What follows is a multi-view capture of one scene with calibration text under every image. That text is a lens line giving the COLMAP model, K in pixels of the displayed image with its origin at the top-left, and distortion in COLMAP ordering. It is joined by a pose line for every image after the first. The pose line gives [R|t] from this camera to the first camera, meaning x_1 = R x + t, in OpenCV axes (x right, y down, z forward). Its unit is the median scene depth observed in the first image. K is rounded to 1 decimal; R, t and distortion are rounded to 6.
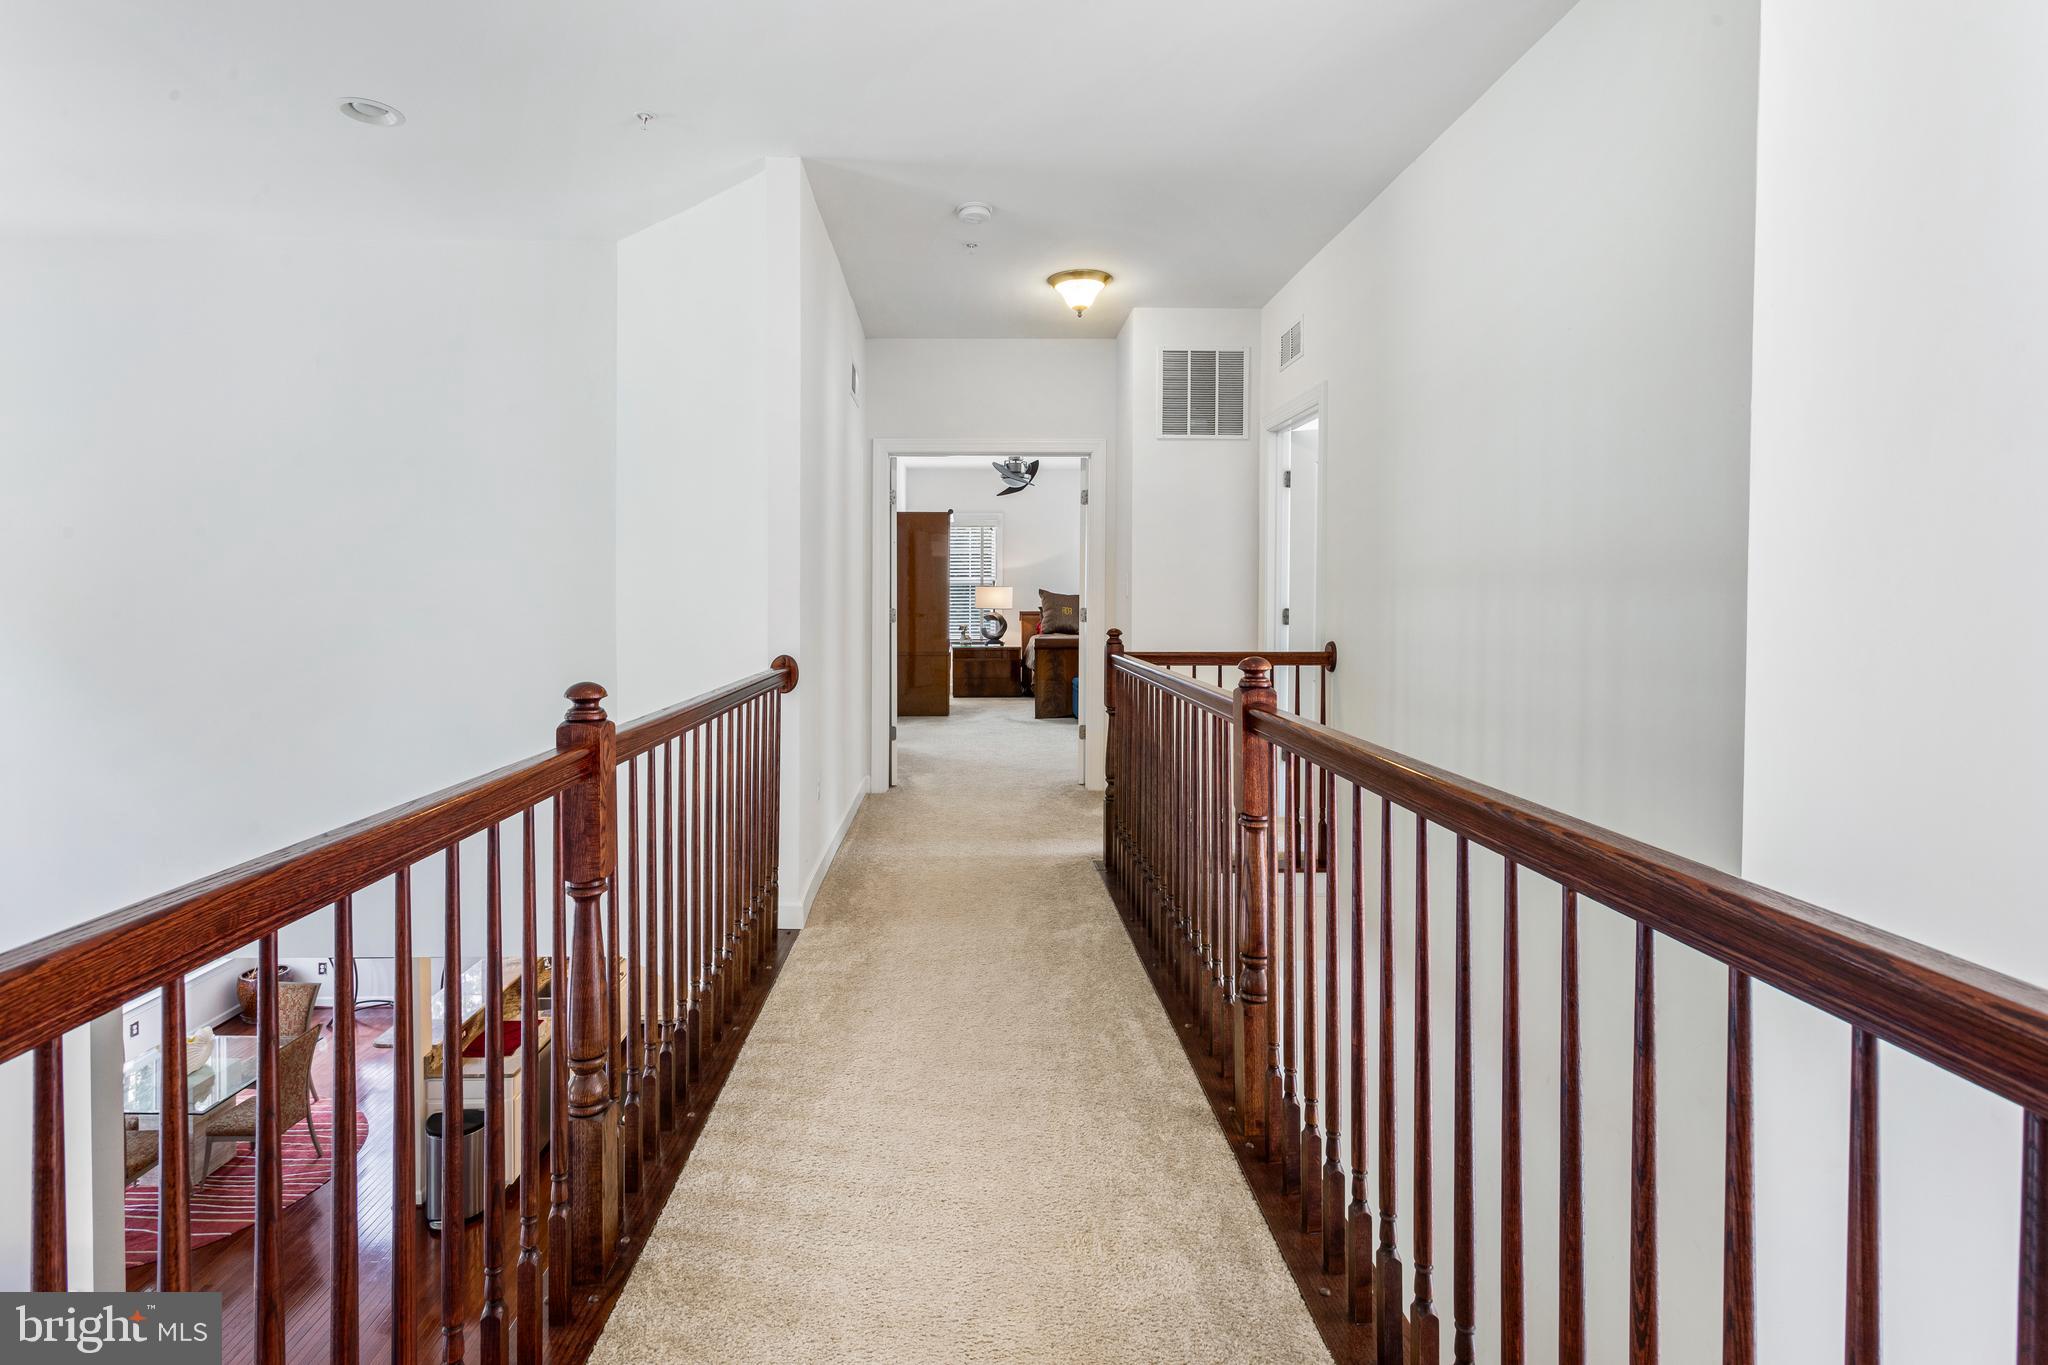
lens RADIAL K [[1016.9, 0, 1018.6], [0, 1016.9, 621.7], [0, 0, 1]] dist [0.003094, 0.000914]
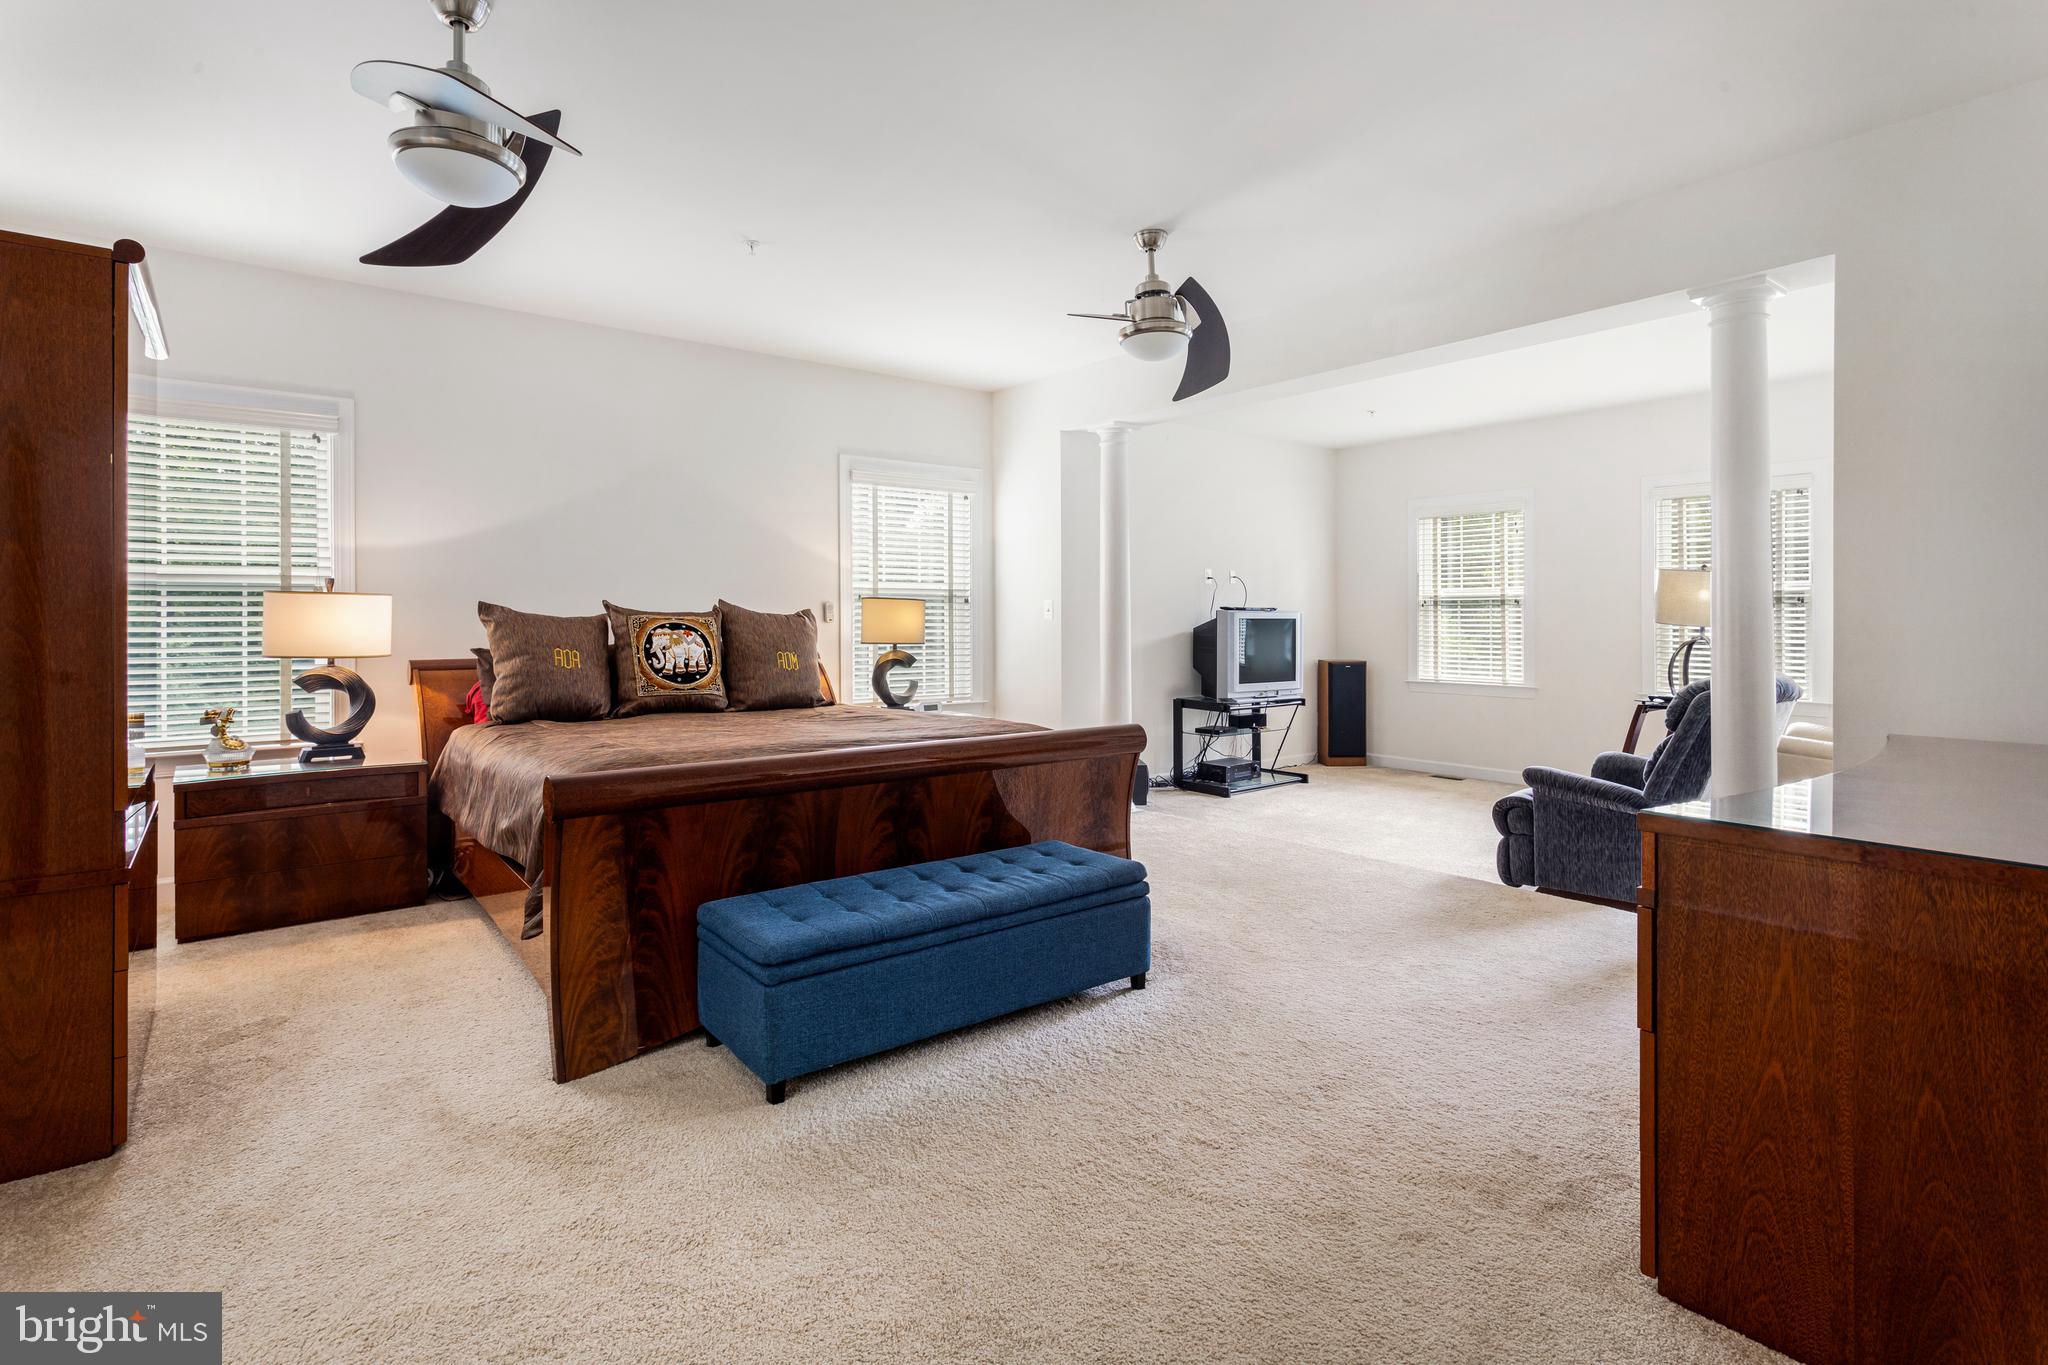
lens RADIAL K [[994.1, 0, 1015.8], [0, 994.1, 609.9], [0, 0, 1]] dist [0.002543, 0.001291]
pose [[0.820645, -0.003177, 0.571430, -0.026726], [0.020752, 0.999491, -0.024245, -0.015704], [-0.571062, 0.031755, 0.820293, 0.588831]]
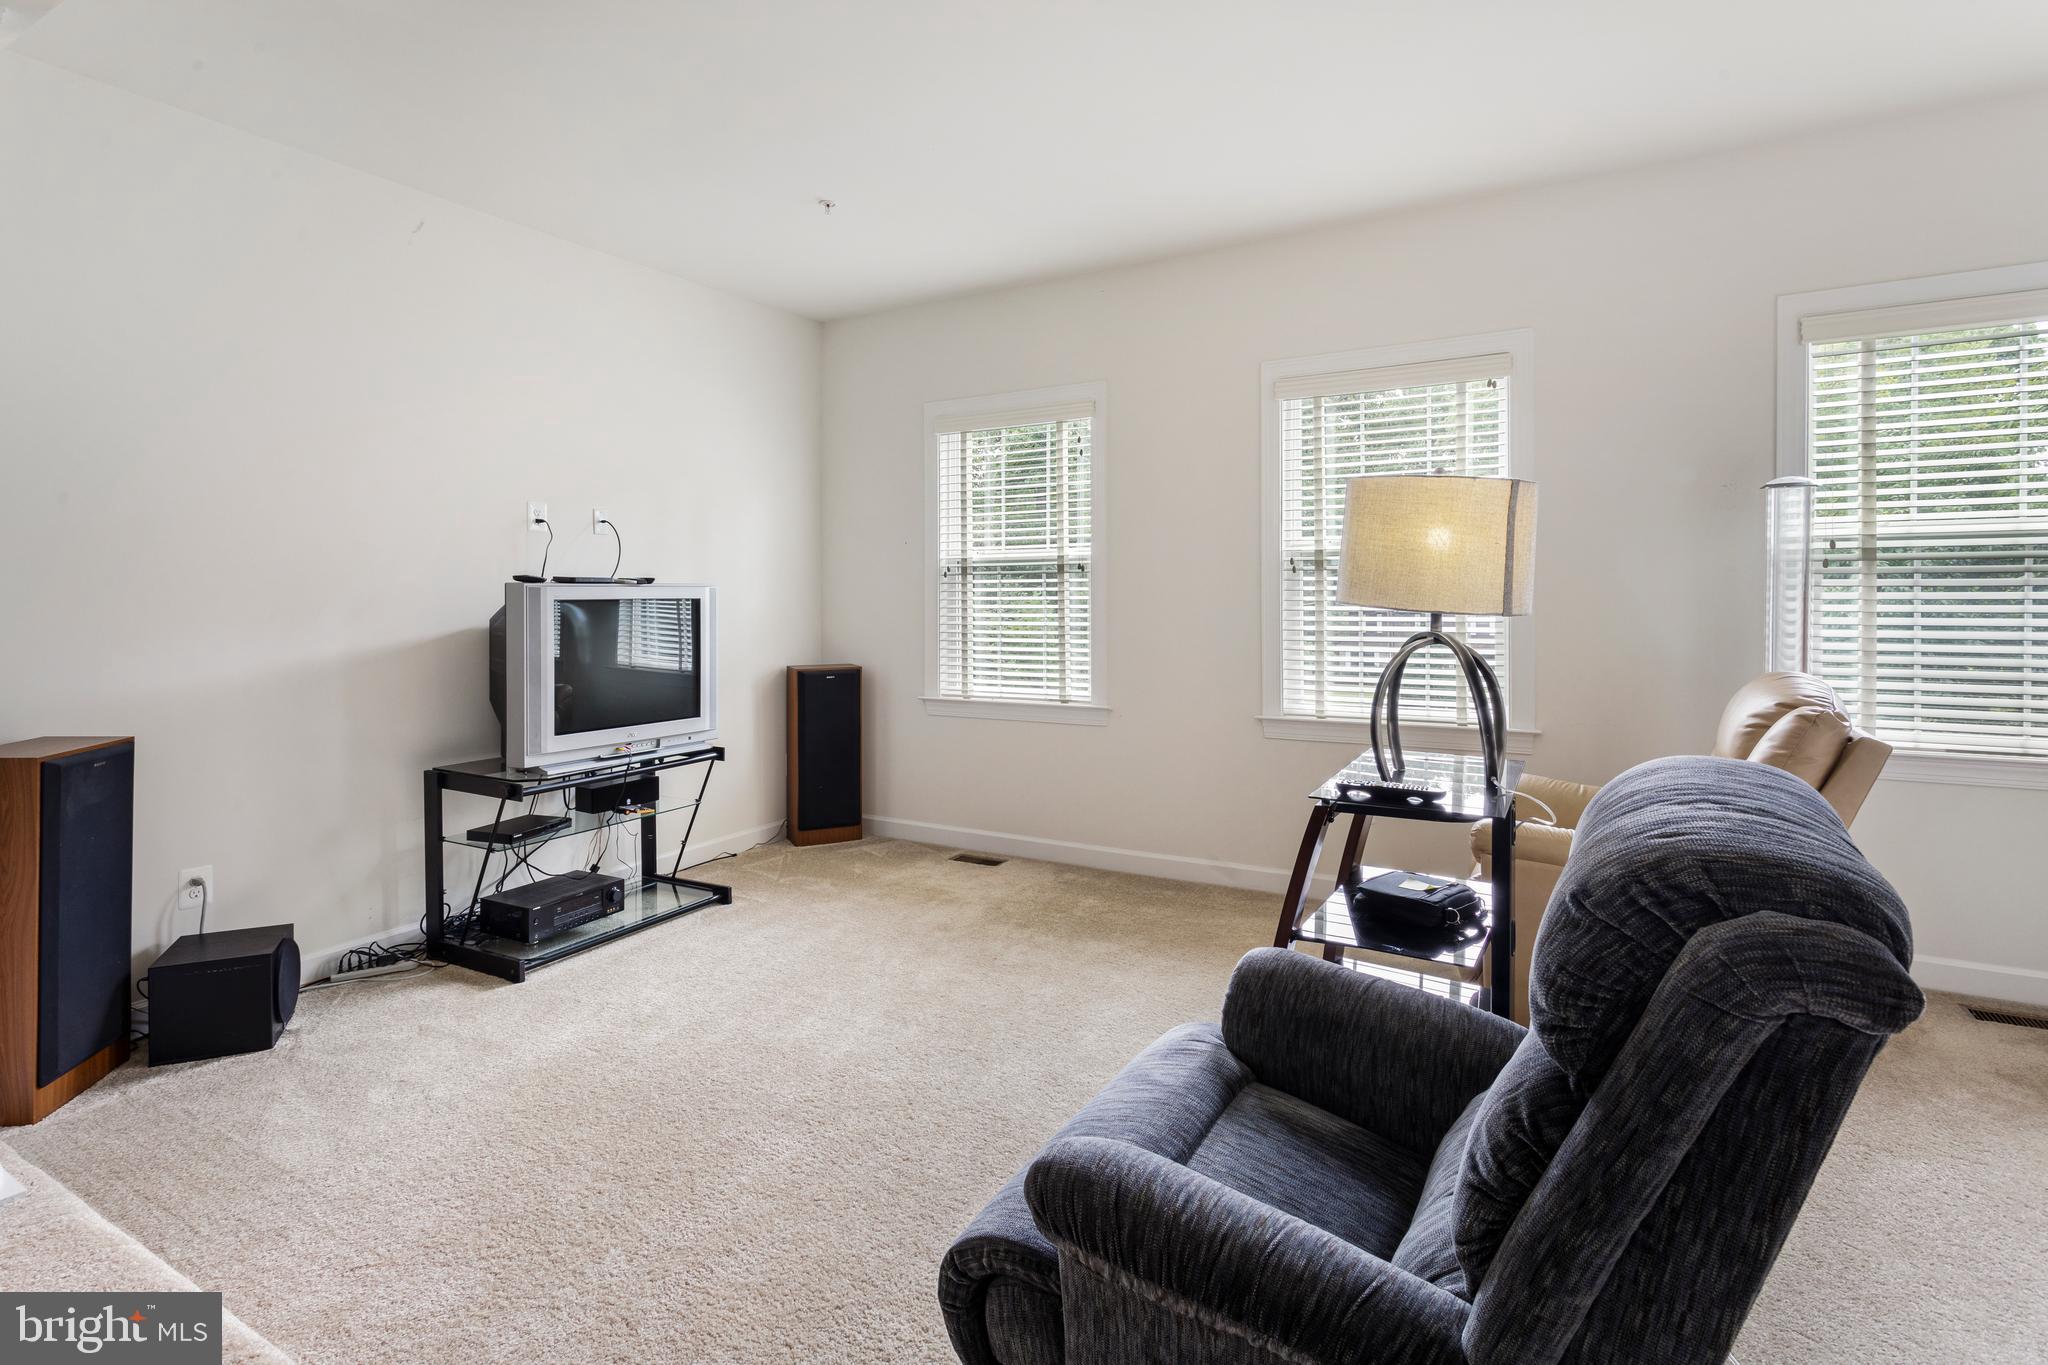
lens RADIAL K [[1016.9, 0, 1018.6], [0, 1016.9, 621.7], [0, 0, 1]] dist [0.003094, 0.000914]
pose [[0.548529, -0.034603, 0.835415, 0.272359], [0.032009, 0.999280, 0.020373, -0.017652], [-0.835518, 0.015566, 0.549242, 0.739321]]
